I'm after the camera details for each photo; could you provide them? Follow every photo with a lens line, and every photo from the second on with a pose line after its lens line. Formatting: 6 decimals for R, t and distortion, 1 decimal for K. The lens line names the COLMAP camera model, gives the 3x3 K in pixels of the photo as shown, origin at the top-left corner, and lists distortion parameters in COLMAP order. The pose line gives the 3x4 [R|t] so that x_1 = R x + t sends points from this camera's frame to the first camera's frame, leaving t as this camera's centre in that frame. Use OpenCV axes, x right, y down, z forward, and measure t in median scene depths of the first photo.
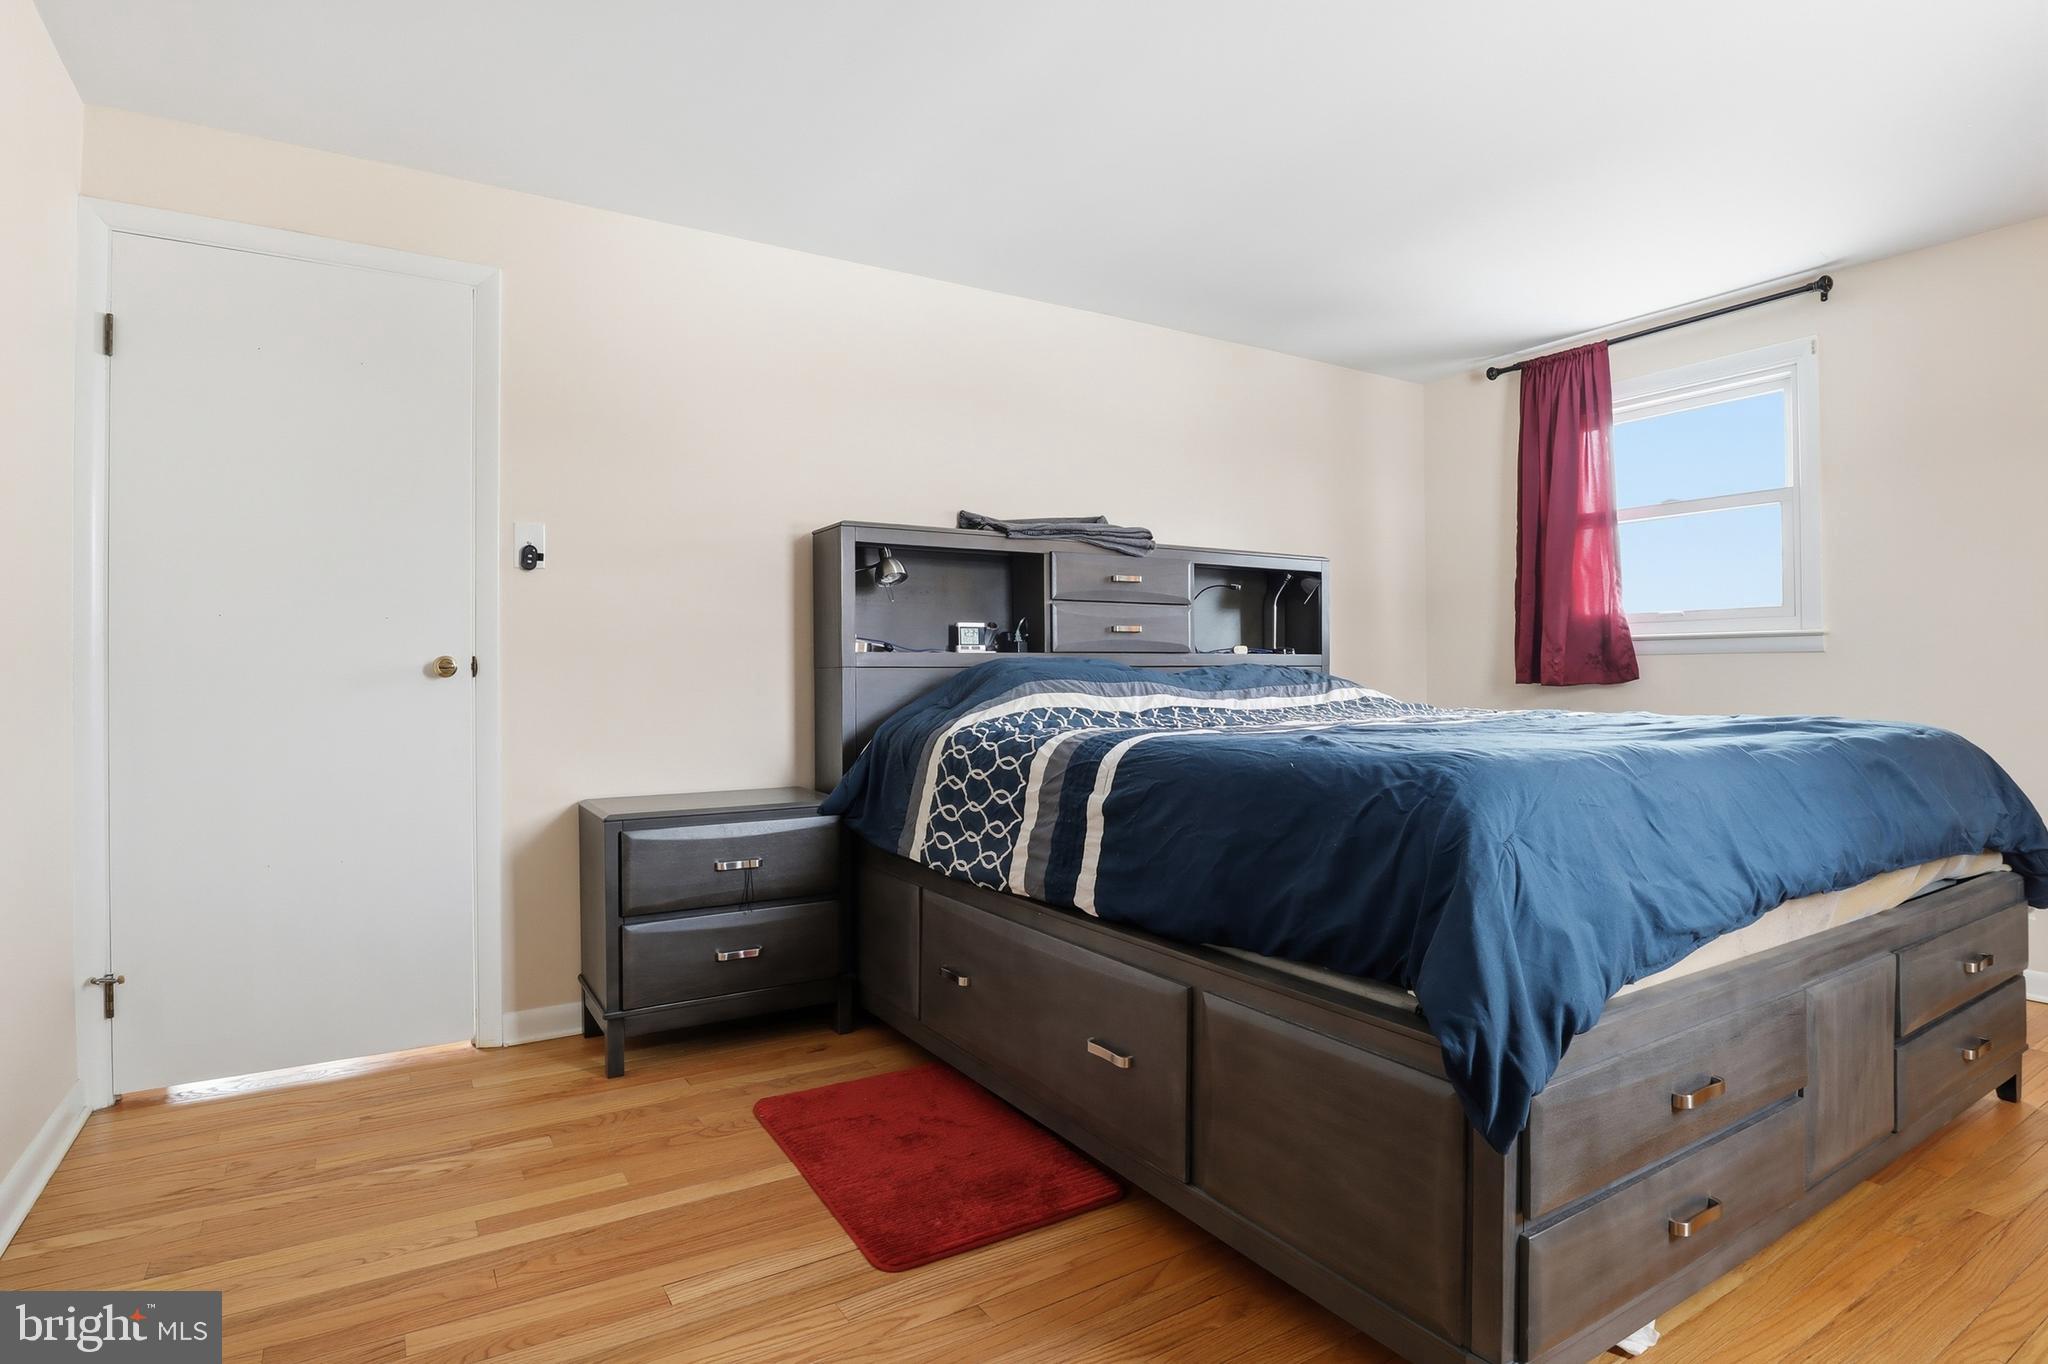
lens RADIAL K [[1055.1, 0, 1013.4], [0, 1055.1, 672.9], [0, 0, 1]] dist [-0.032785, 0.006231]
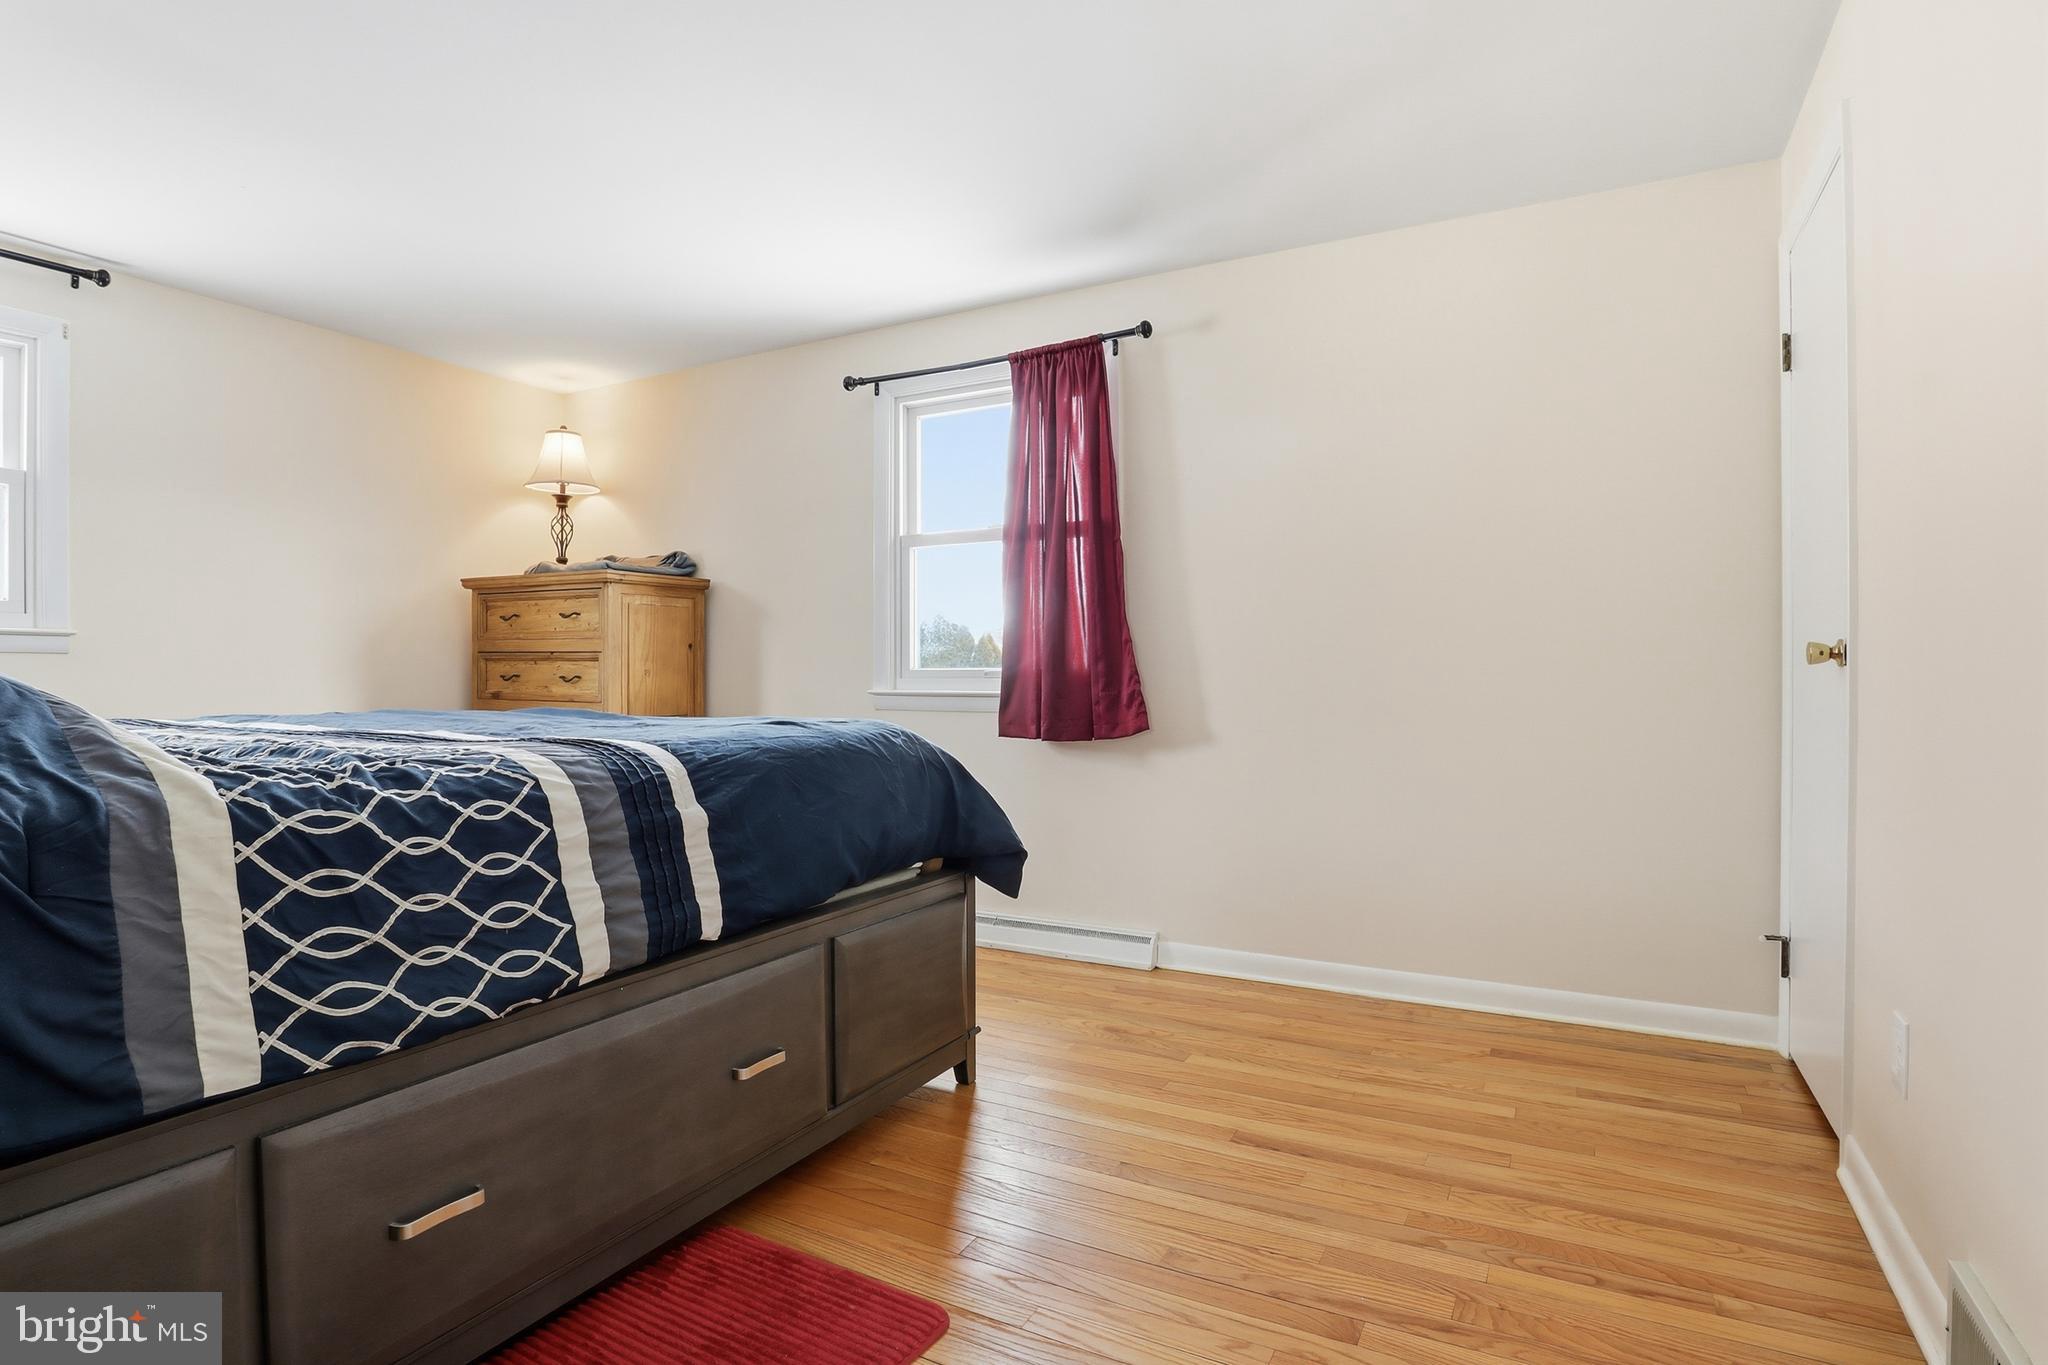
lens RADIAL K [[1055.1, 0, 1013.6], [0, 1055.1, 682.7], [0, 0, 1]] dist [-0.032785, 0.006231]
pose [[-0.480021, -0.003557, 0.877250, -0.805958], [0.002205, 0.999984, 0.005261, 0.007241], [-0.877254, 0.004460, -0.480005, 1.173768]]
